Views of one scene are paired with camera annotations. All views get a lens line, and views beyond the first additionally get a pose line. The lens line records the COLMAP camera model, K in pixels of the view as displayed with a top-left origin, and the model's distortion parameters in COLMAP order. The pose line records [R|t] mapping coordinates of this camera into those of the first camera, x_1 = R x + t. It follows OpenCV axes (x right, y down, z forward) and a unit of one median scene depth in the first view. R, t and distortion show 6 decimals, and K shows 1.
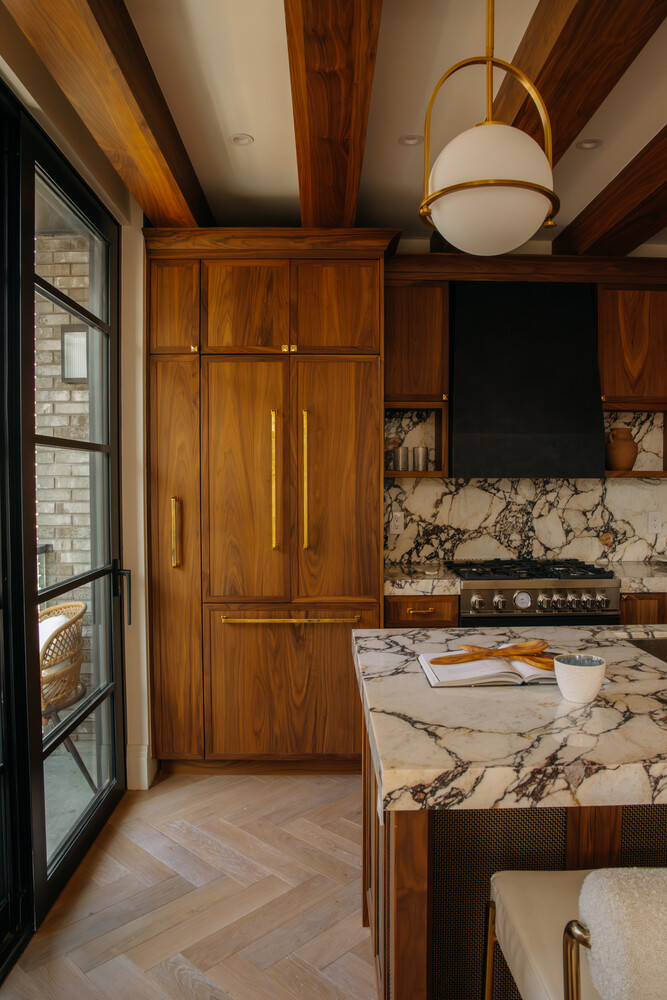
lens RADIAL K [[722.0, 0, 348.4], [0, 722.0, 485.6], [0, 0, 1]] dist [-0.050431, -0.001952]
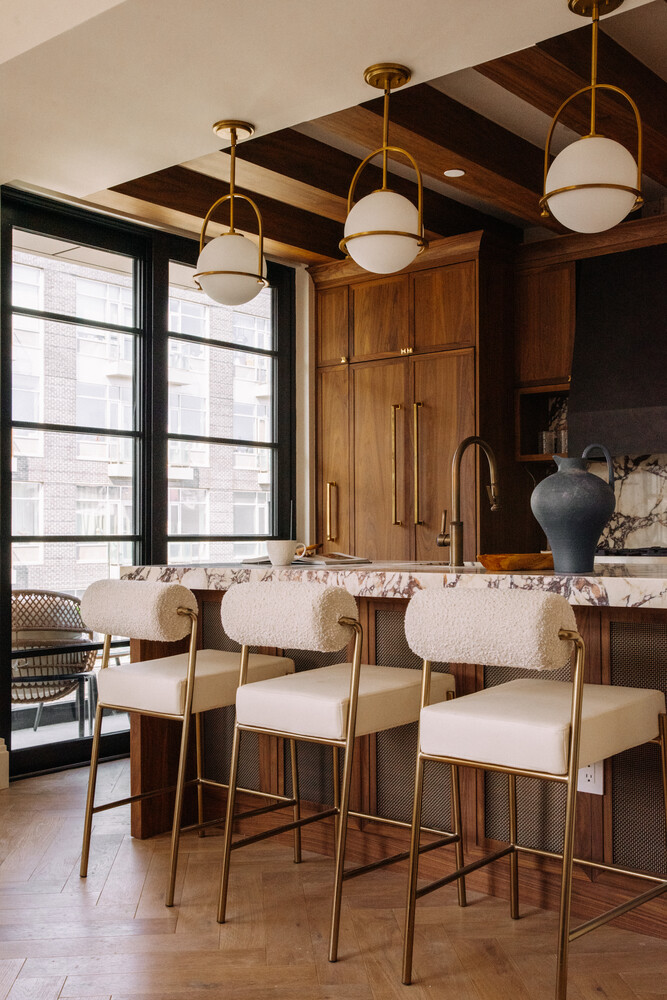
lens RADIAL K [[1097.8, 0, 333.3], [0, 1097.8, 503.4], [0, 0, 1]] dist [0.062270, 0.000000]
pose [[0.749548, -0.019981, -0.661649, 0.982497], [-0.003597, 0.999407, -0.034256, 0.113514], [0.661941, 0.028056, 0.749031, -0.386813]]
